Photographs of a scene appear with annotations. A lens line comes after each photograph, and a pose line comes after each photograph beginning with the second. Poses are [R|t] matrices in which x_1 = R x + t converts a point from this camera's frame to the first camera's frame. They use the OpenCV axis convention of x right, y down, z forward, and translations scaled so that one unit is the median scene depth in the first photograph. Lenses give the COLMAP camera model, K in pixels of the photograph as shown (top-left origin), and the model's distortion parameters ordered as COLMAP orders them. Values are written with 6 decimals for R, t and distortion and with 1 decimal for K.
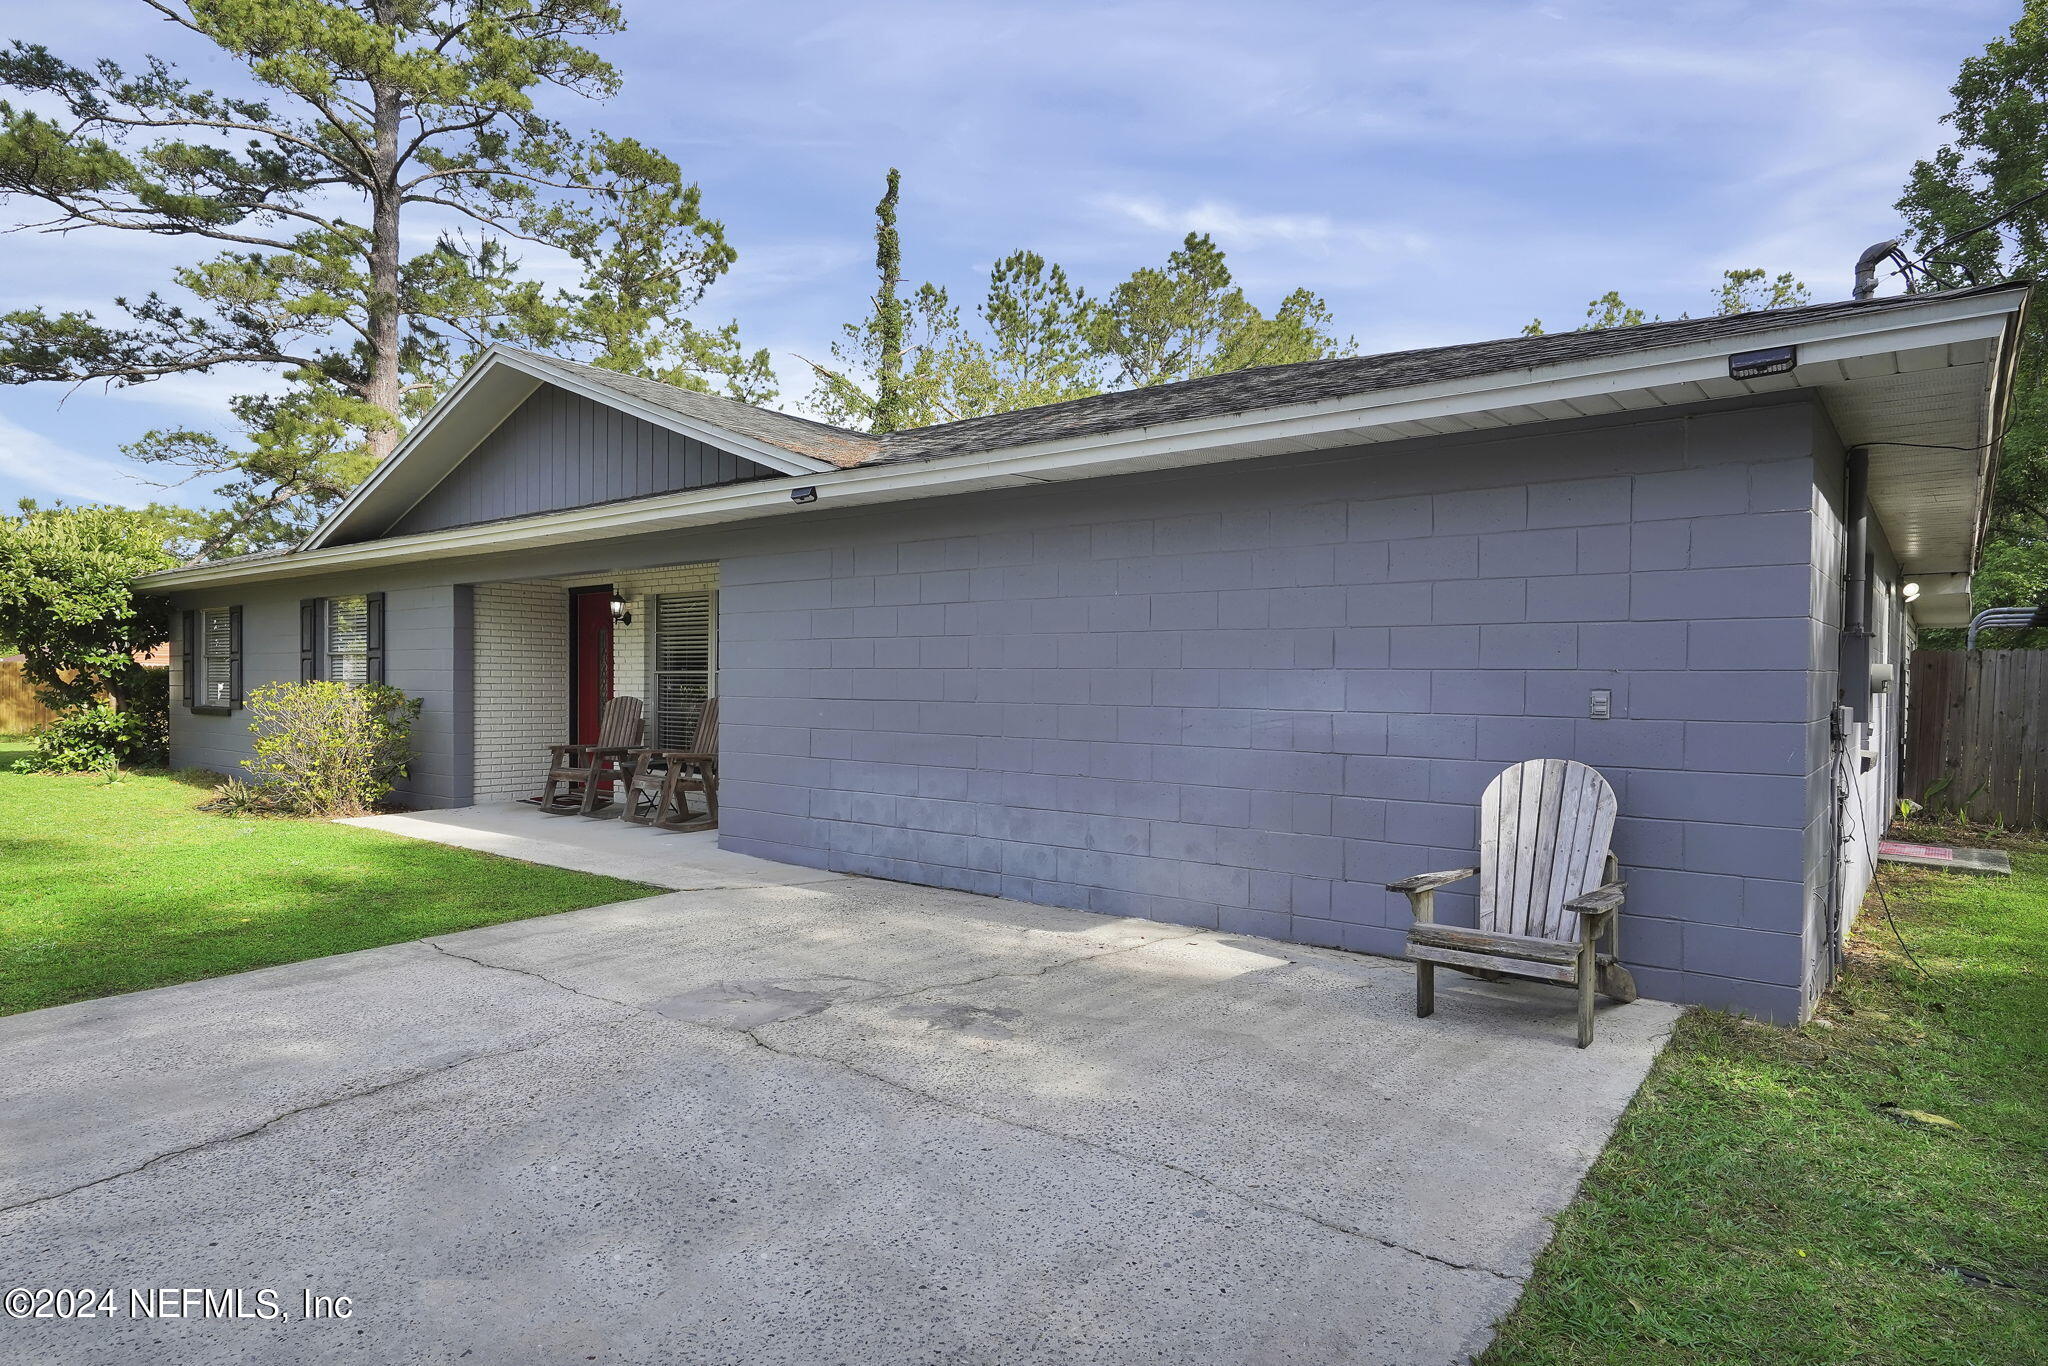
lens RADIAL K [[1162.4, 0, 1007.1], [0, 1162.4, 723.2], [0, 0, 1]] dist [-0.001807, 0.000848]
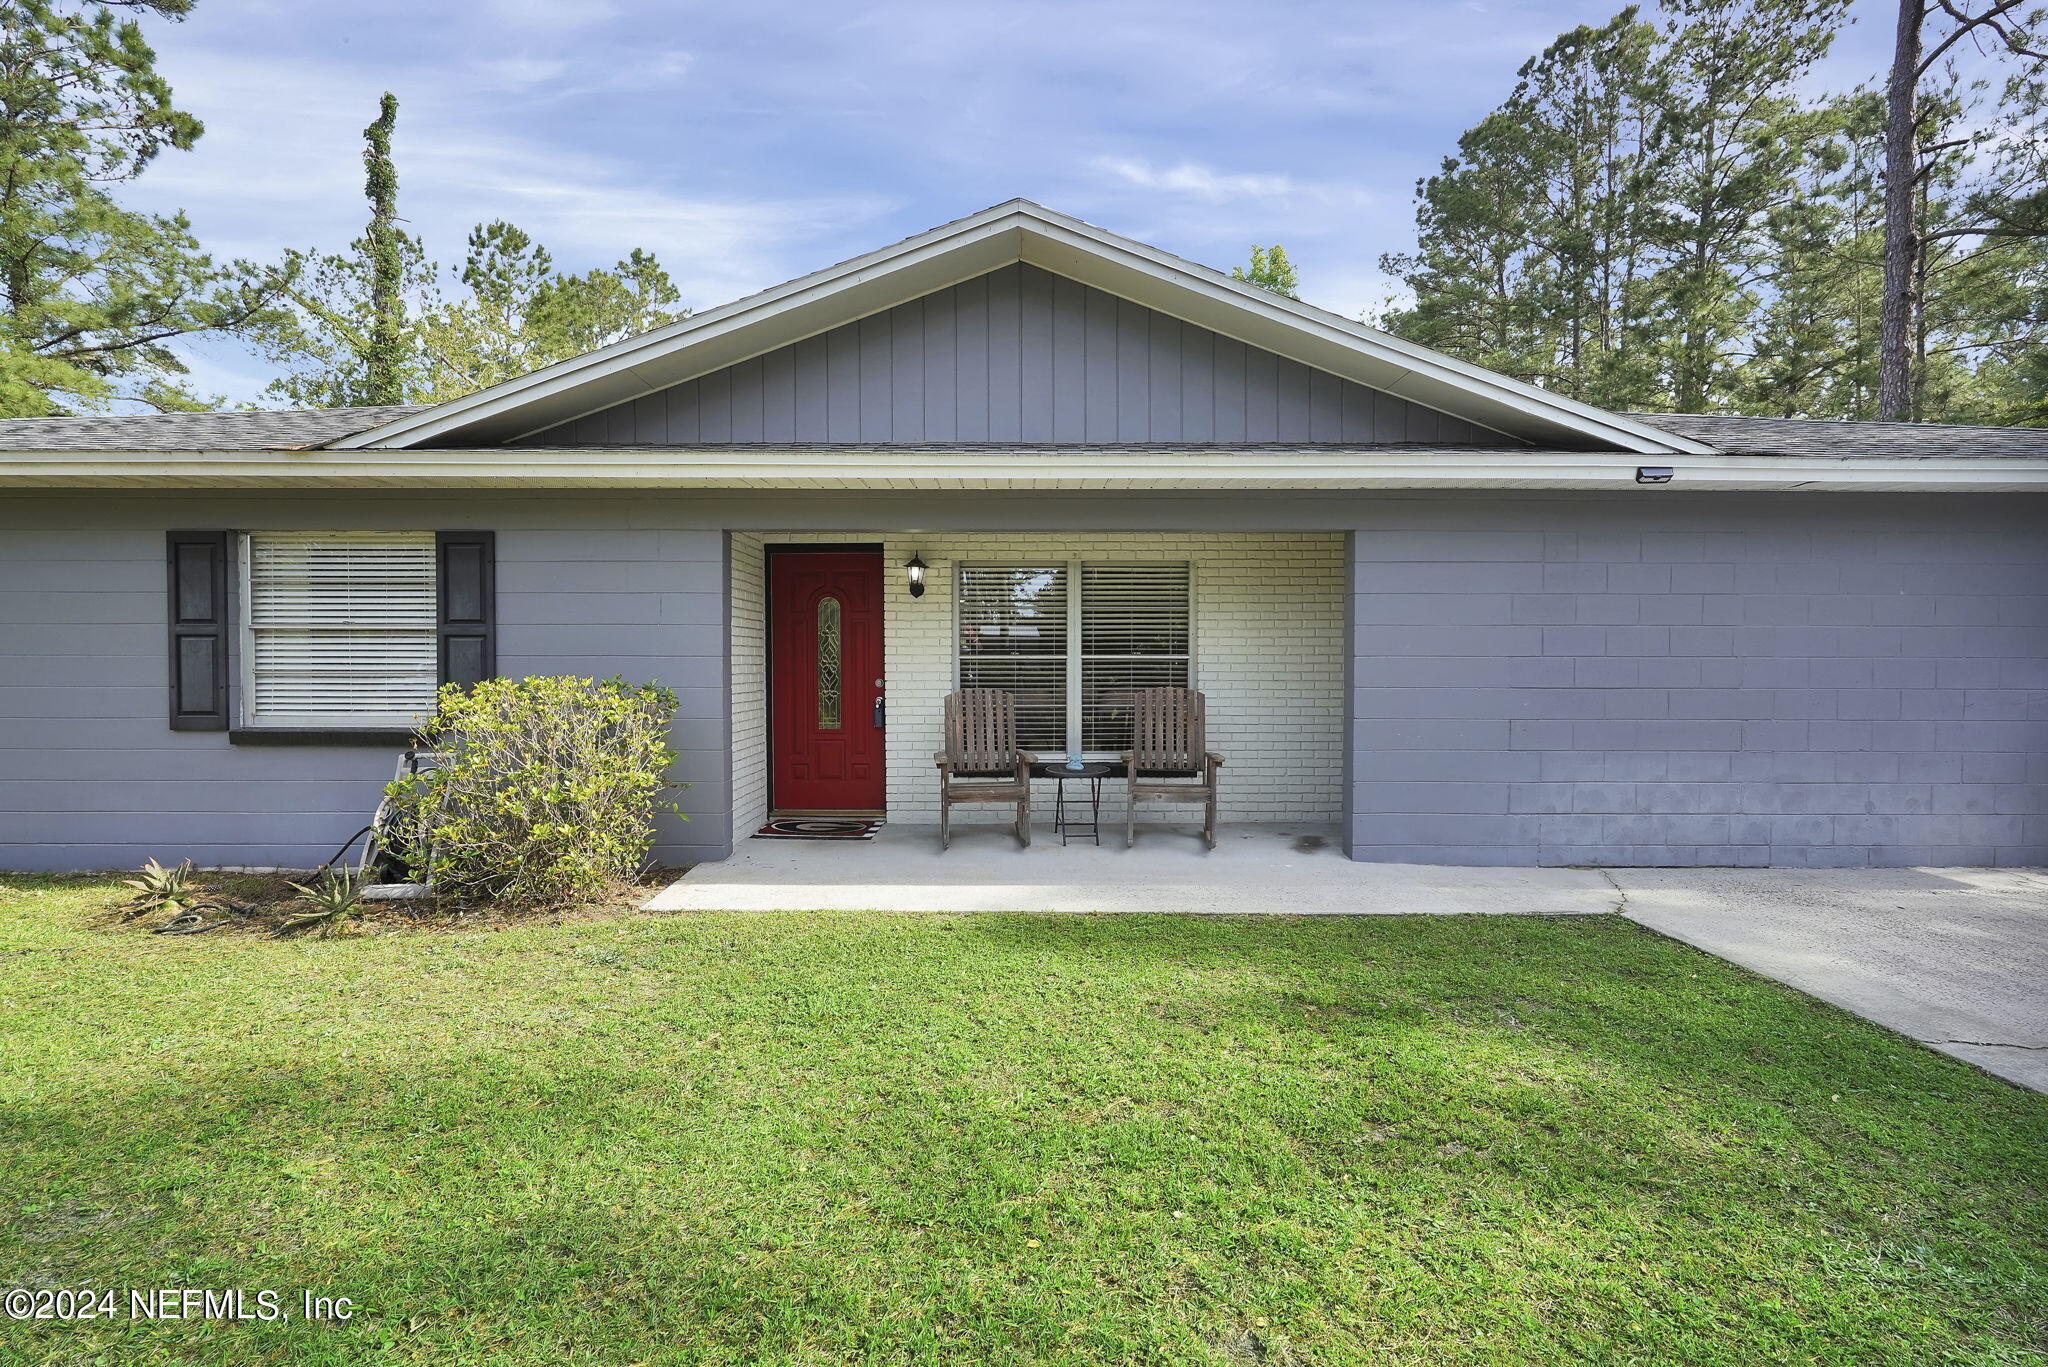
lens RADIAL K [[947.7, 0, 1024.0], [0, 947.7, 683.5], [0, 0, 1]] dist [-0.004840, -0.000175]
pose [[0.777067, -0.019618, 0.629113, -0.235864], [0.024659, 0.999696, 0.000717, -0.008584], [-0.628935, 0.014956, 0.777314, 0.160399]]
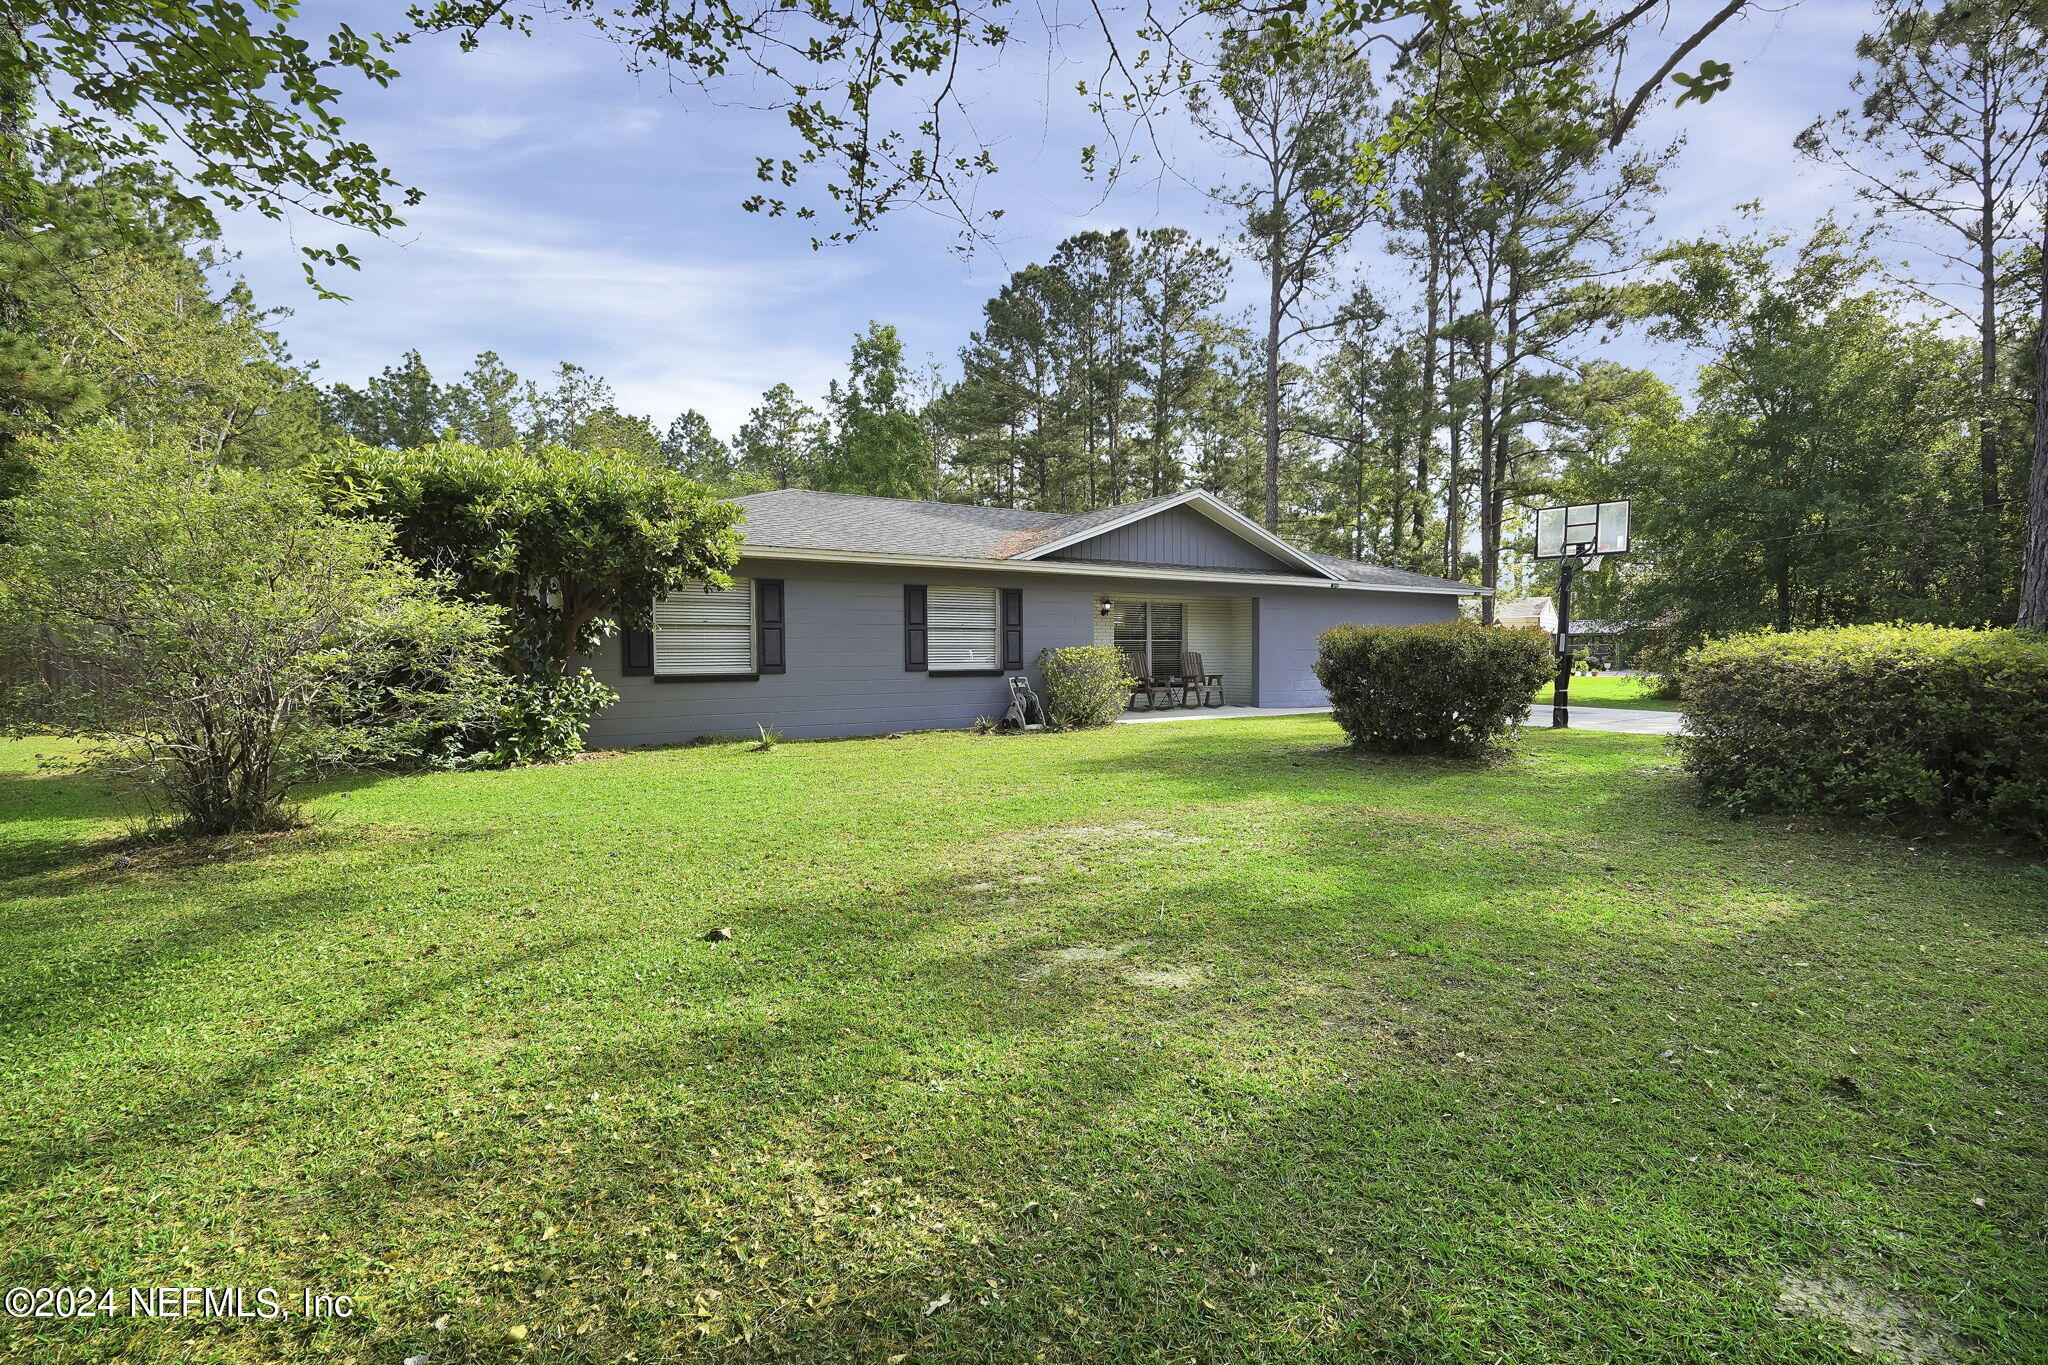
lens RADIAL K [[947.7, 0, 1024.0], [0, 947.7, 682.5], [0, 0, 1]] dist [-0.004840, -0.000175]
pose [[0.299613, -0.038001, 0.953304, -0.655234], [0.042869, 0.998733, 0.026339, -0.007292], [-0.953097, 0.032976, 0.300863, 0.230877]]
